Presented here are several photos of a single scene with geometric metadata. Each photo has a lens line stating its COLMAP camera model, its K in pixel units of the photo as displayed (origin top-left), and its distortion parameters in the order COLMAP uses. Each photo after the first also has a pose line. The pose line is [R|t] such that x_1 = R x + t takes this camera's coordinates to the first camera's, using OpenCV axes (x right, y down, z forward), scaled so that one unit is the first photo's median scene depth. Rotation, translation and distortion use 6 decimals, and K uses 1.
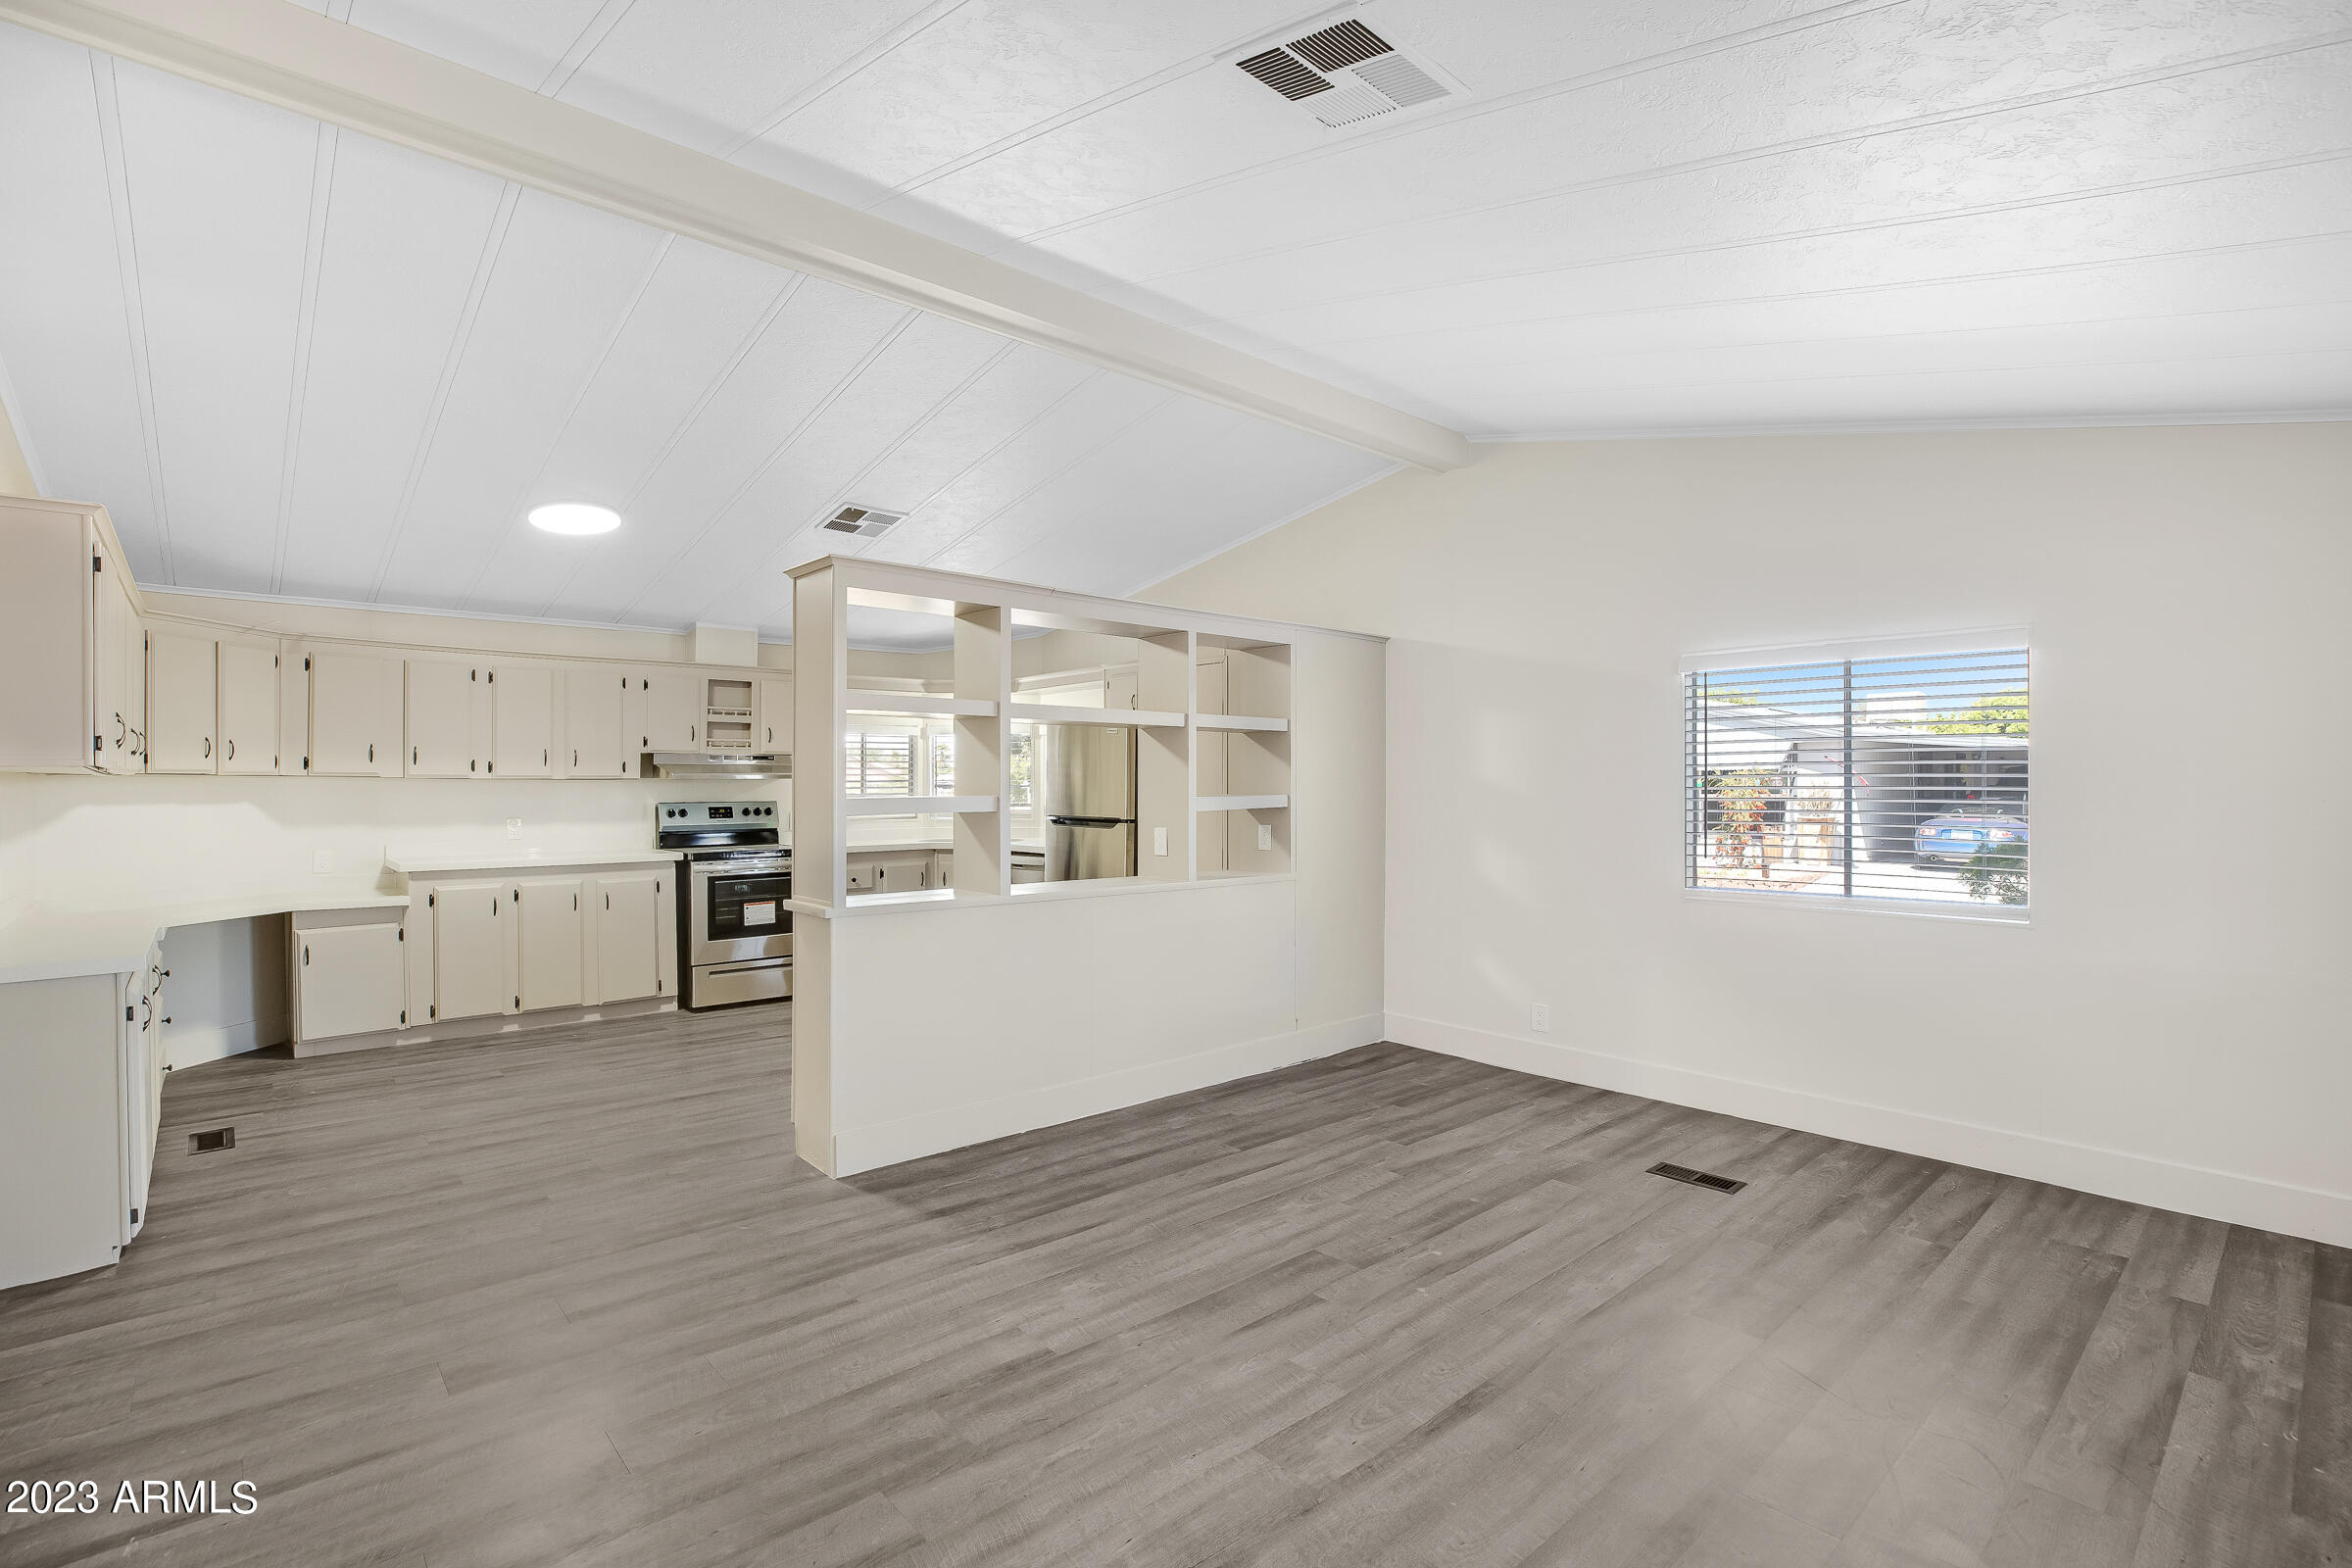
lens RADIAL K [[1084.1, 0, 1184.4], [0, 1084.1, 778.4], [0, 0, 1]] dist [-0.019756, 0.000532]
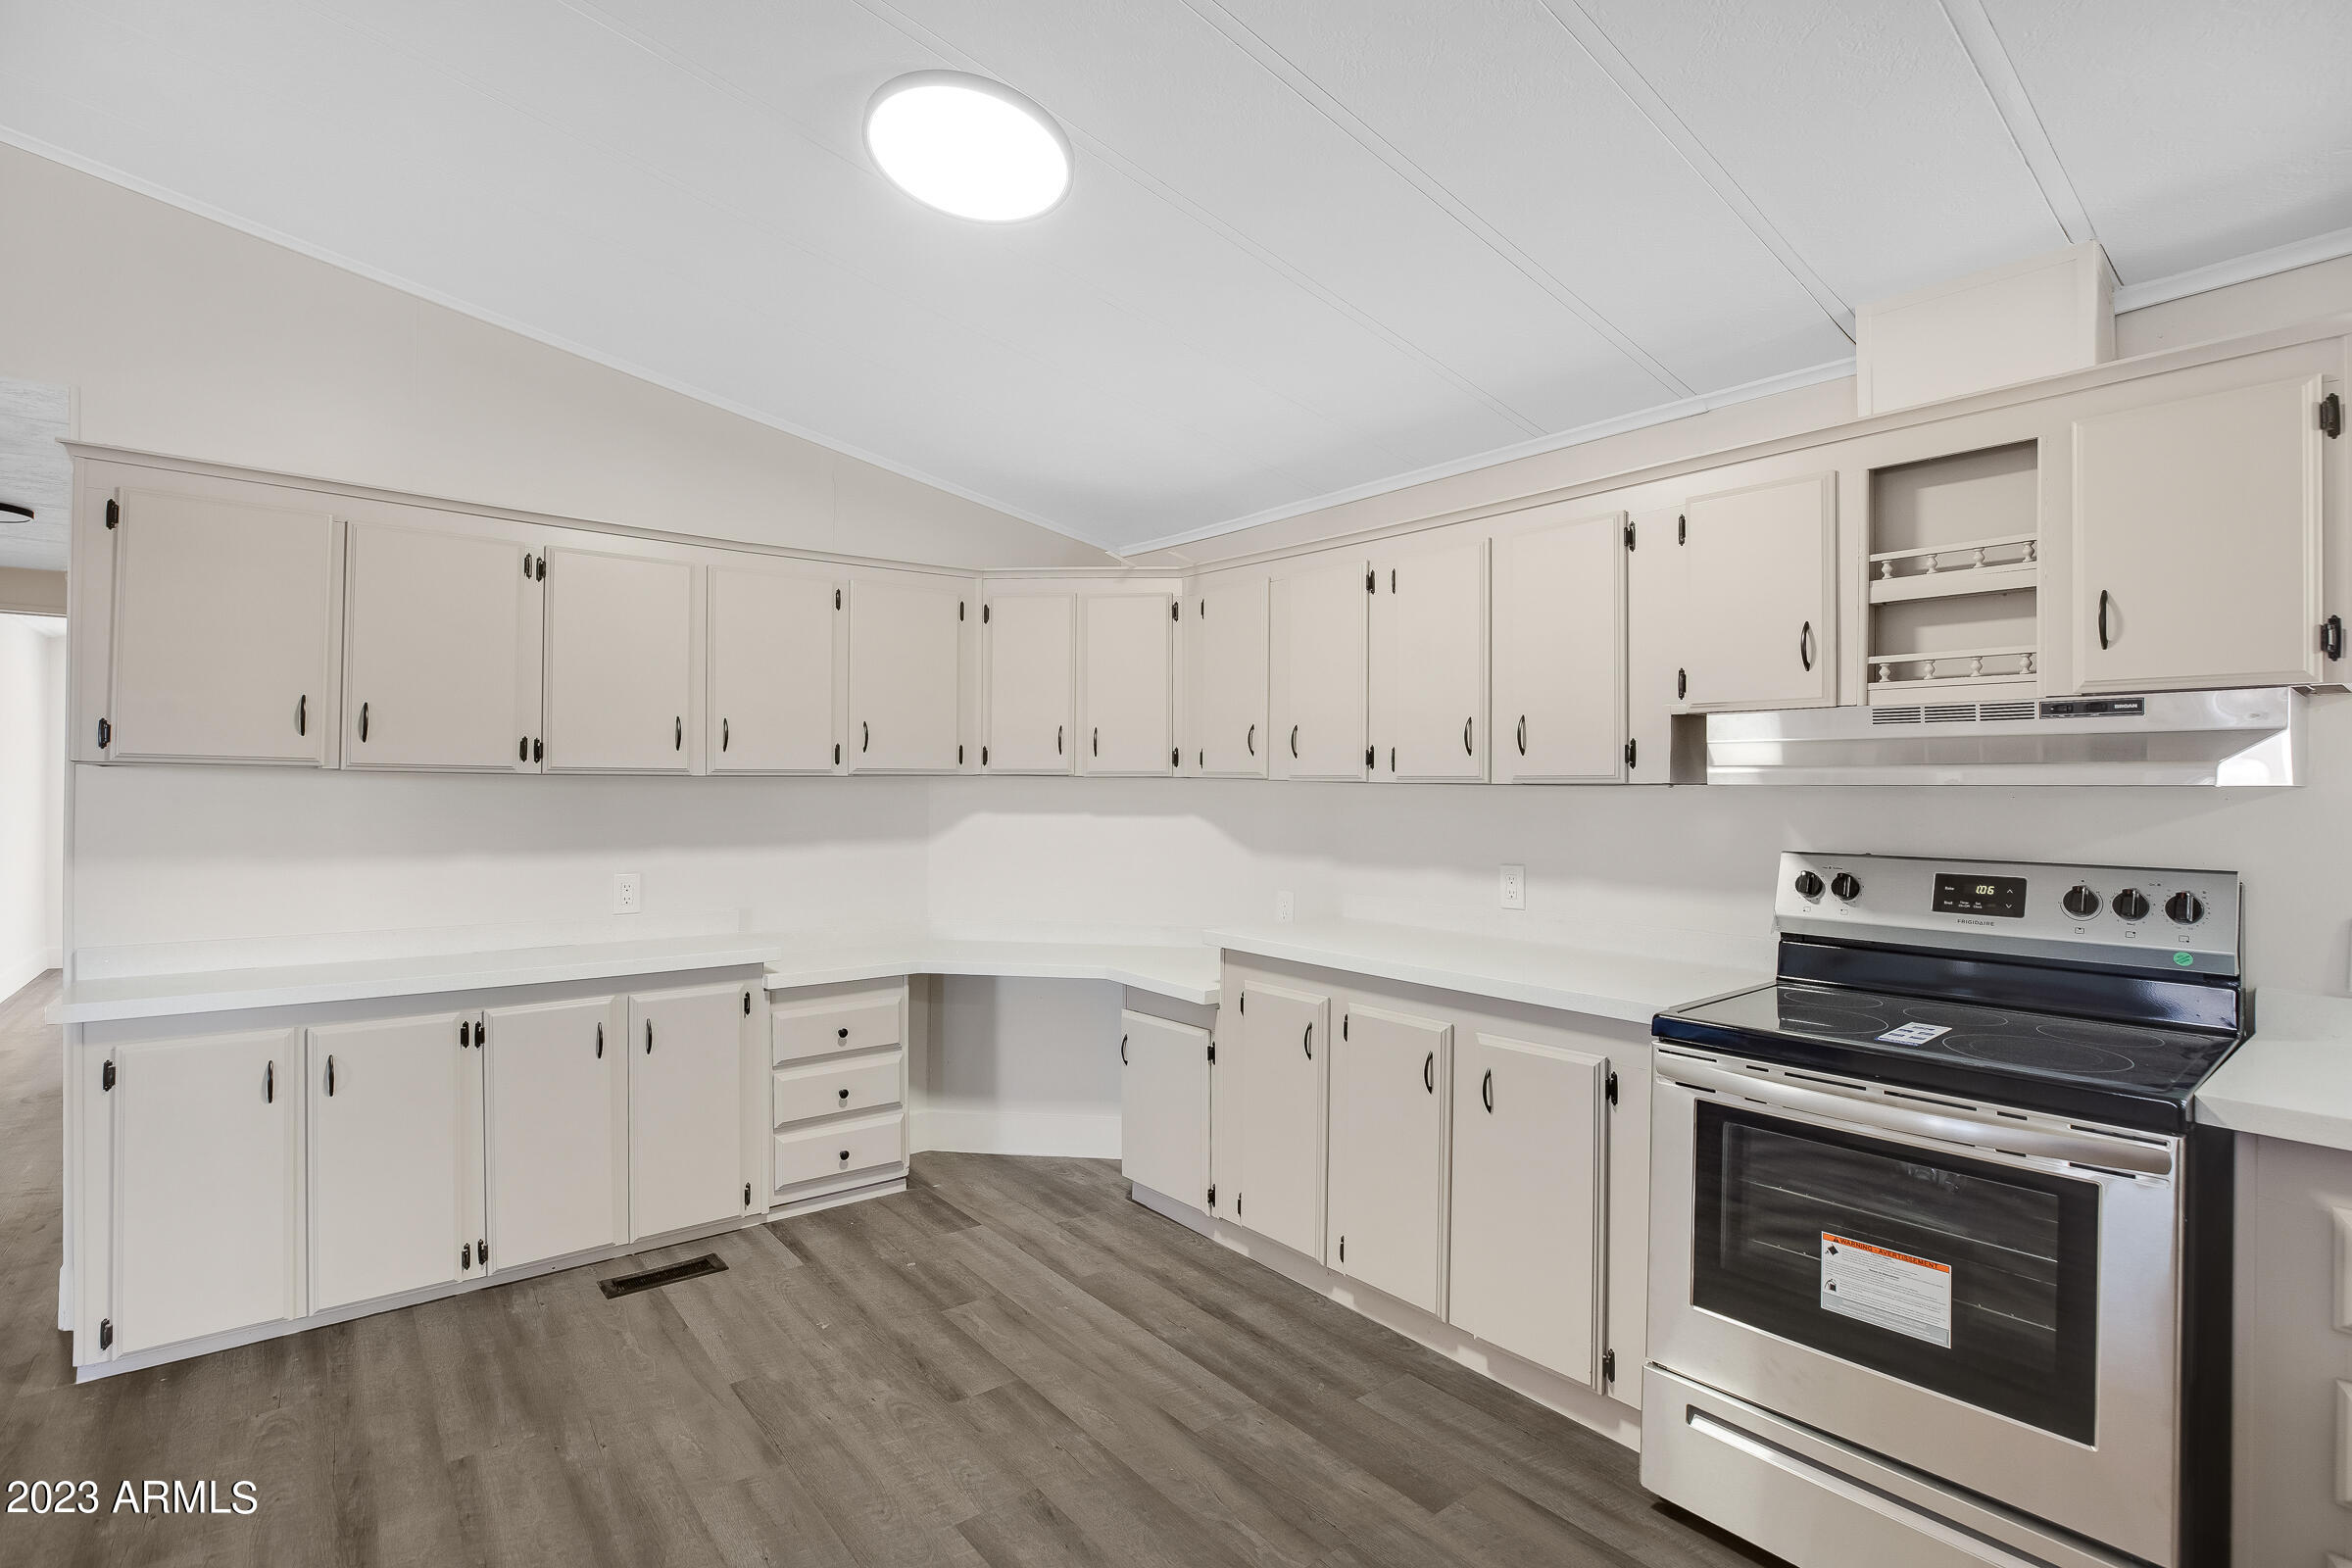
lens RADIAL K [[1098.1, 0, 1175.9], [0, 1098.1, 776.7], [0, 0, 1]] dist [-0.025662, 0.000193]
pose [[-0.047440, -0.013779, -0.998779, -0.141901], [-0.013243, 0.999826, -0.013164, 0.006550], [0.998786, 0.012602, -0.047614, 1.015000]]
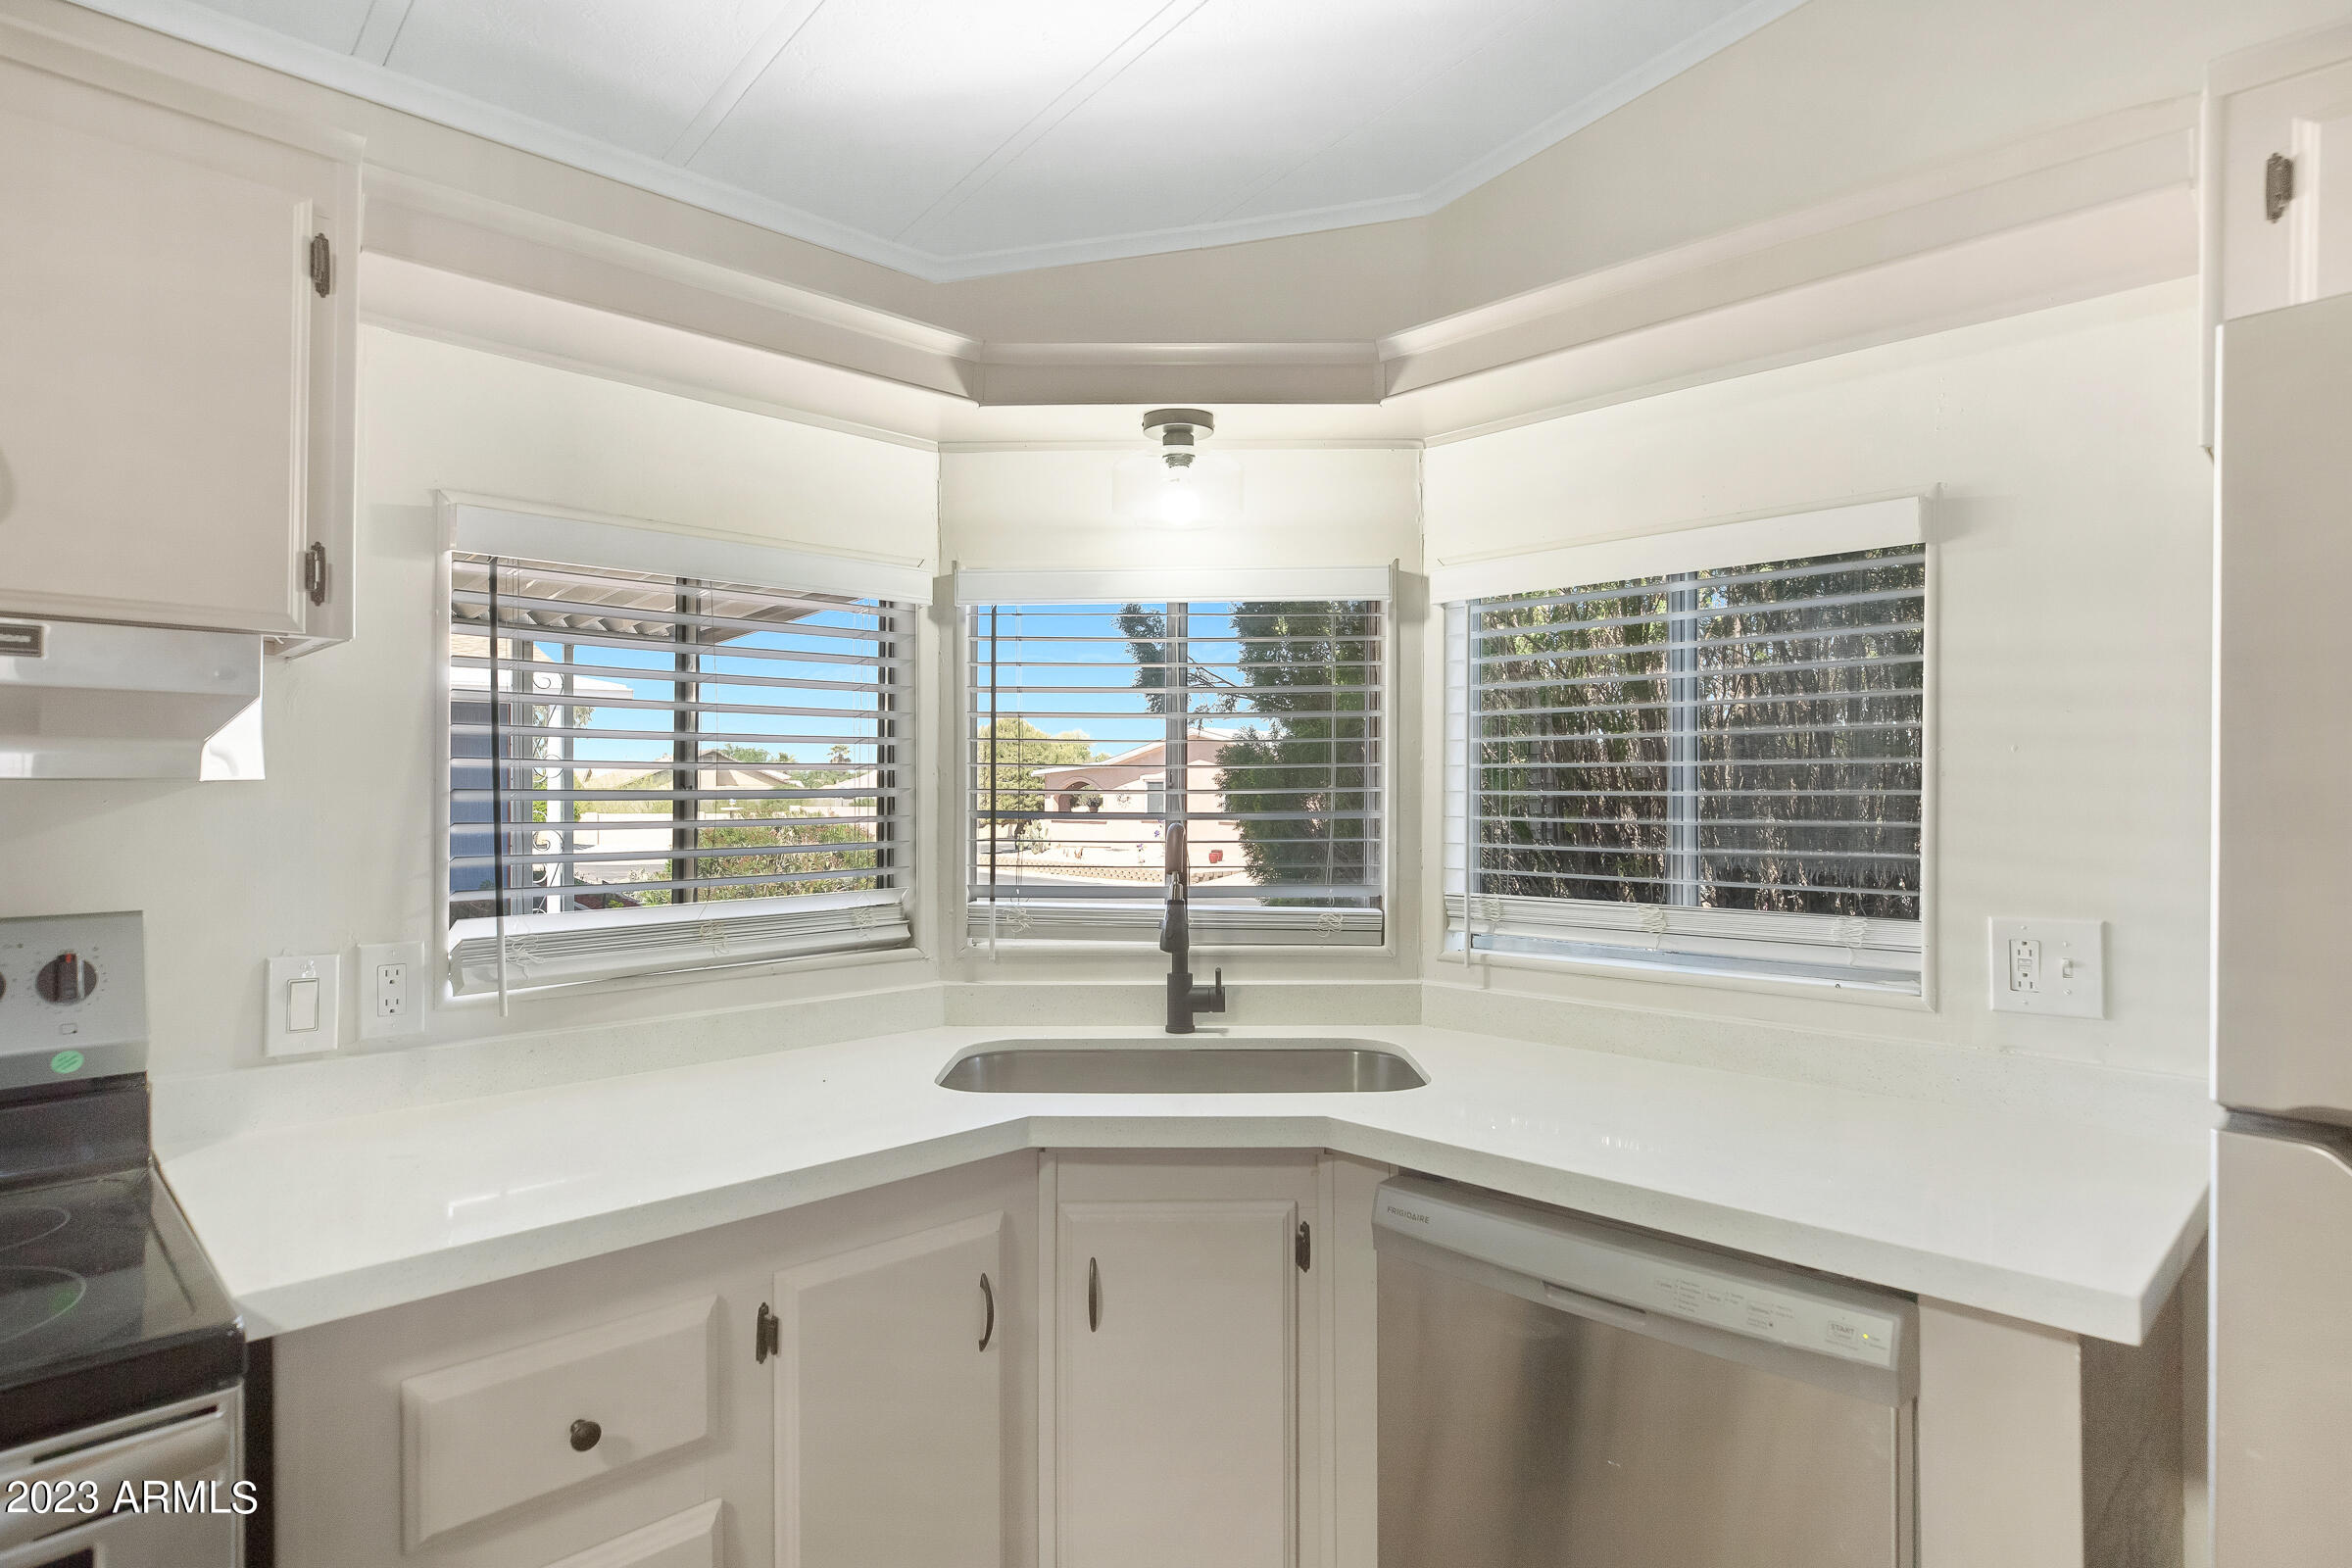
lens RADIAL K [[1269.7, 0, 1176.0], [0, 1269.7, 784.0], [0, 0, 1]] dist [-0.002401, -0.000269]
pose [[0.999143, -0.000487, 0.041389, -0.298680], [0.000648, 0.999992, -0.003866, 0.002724], [-0.041387, 0.003889, 0.999136, 1.065224]]
